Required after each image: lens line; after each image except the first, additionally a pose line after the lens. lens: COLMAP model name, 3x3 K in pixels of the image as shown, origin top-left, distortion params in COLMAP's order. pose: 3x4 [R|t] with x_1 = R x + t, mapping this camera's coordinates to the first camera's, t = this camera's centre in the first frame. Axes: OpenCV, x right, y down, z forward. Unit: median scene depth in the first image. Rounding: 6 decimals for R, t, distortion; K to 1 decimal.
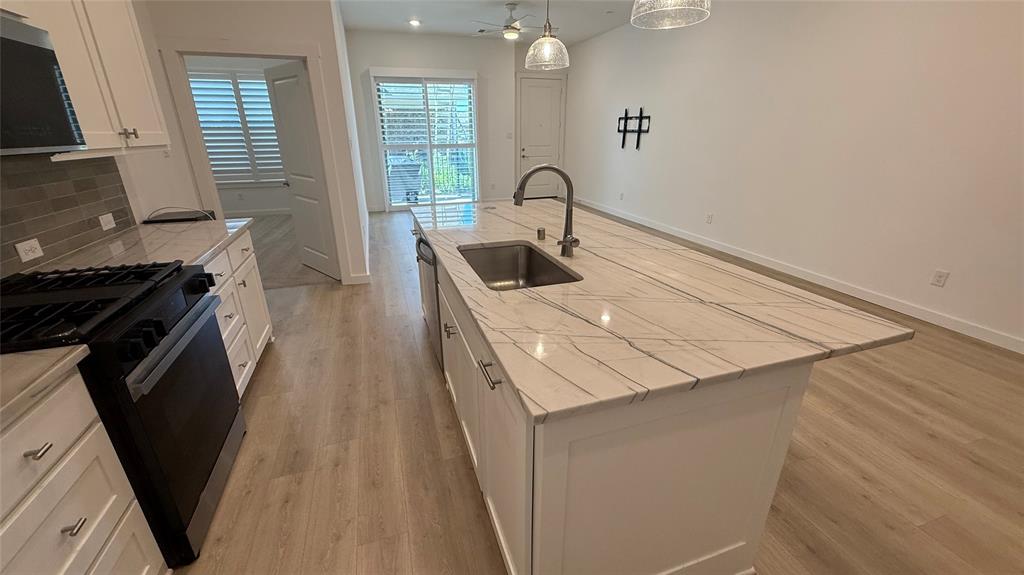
lens RADIAL K [[405.4, 0, 508.9], [0, 405.4, 286.6], [0, 0, 1]] dist [0.000549, 0.000043]
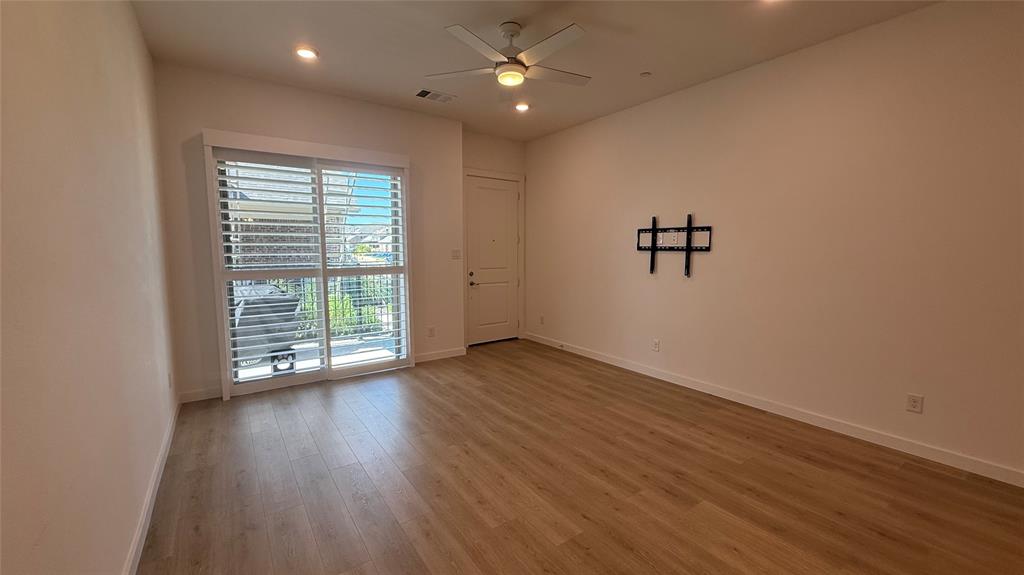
lens RADIAL K [[409.7, 0, 508.8], [0, 409.7, 288.8], [0, 0, 1]] dist [0.002207, 0.000154]
pose [[0.956932, -0.023204, 0.289384, -0.133302], [0.098948, 0.963184, -0.249970, -0.184366], [-0.272930, 0.267839, 0.923998, 0.484794]]
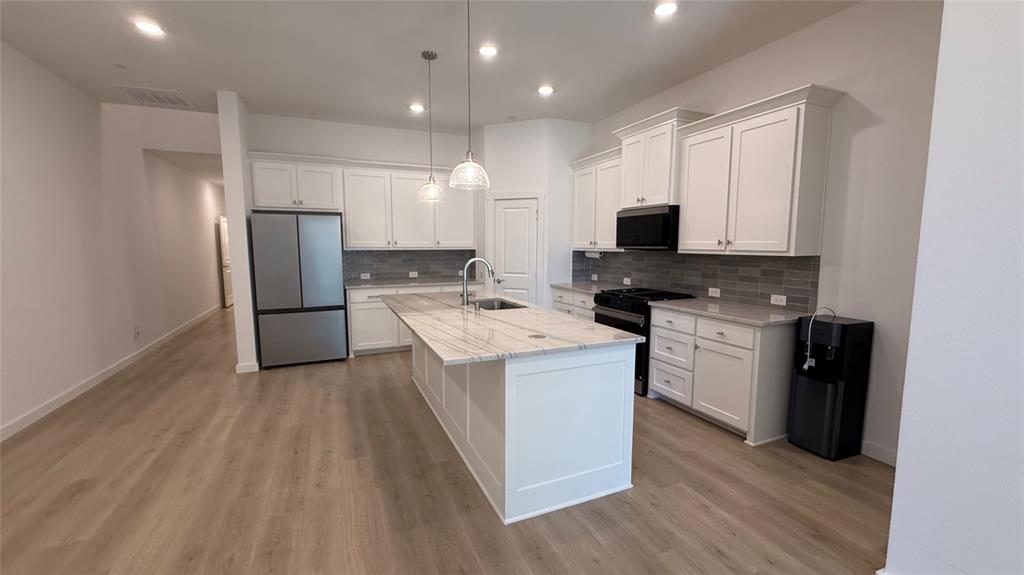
lens RADIAL K [[409.7, 0, 508.8], [0, 409.7, 288.8], [0, 0, 1]] dist [0.002207, 0.000154]
pose [[-0.995358, 0.015225, -0.095034, 0.034425], [-0.030075, 0.888763, 0.457379, -0.282667], [0.091427, 0.458114, -0.884179, 0.741524]]
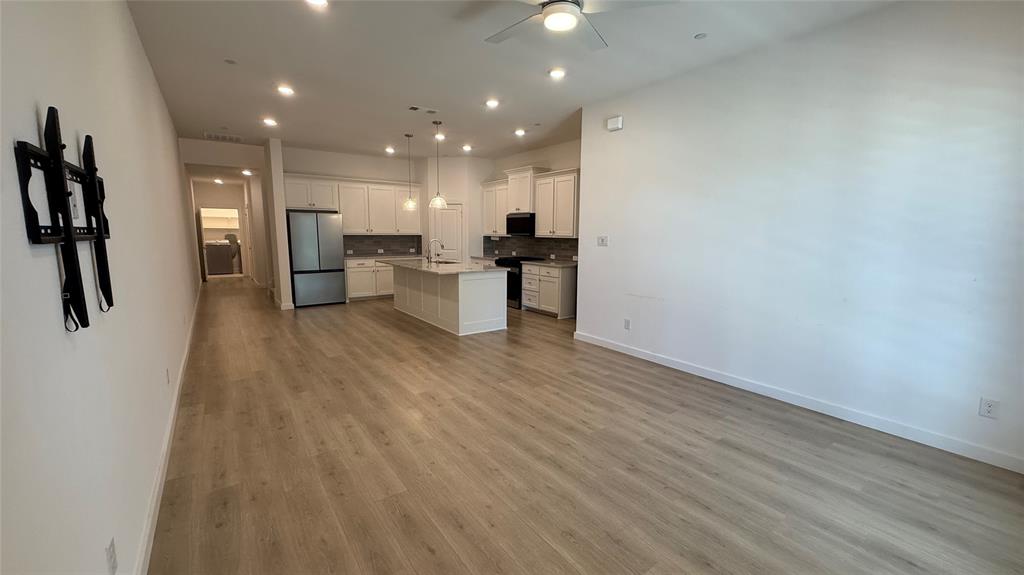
lens RADIAL K [[409.7, 0, 508.8], [0, 409.7, 288.8], [0, 0, 1]] dist [0.002207, 0.000154]
pose [[-0.953159, 0.040008, -0.299812, 0.163678], [-0.111102, 0.875614, 0.470060, -0.476745], [0.281326, 0.481352, -0.830154, 1.235954]]
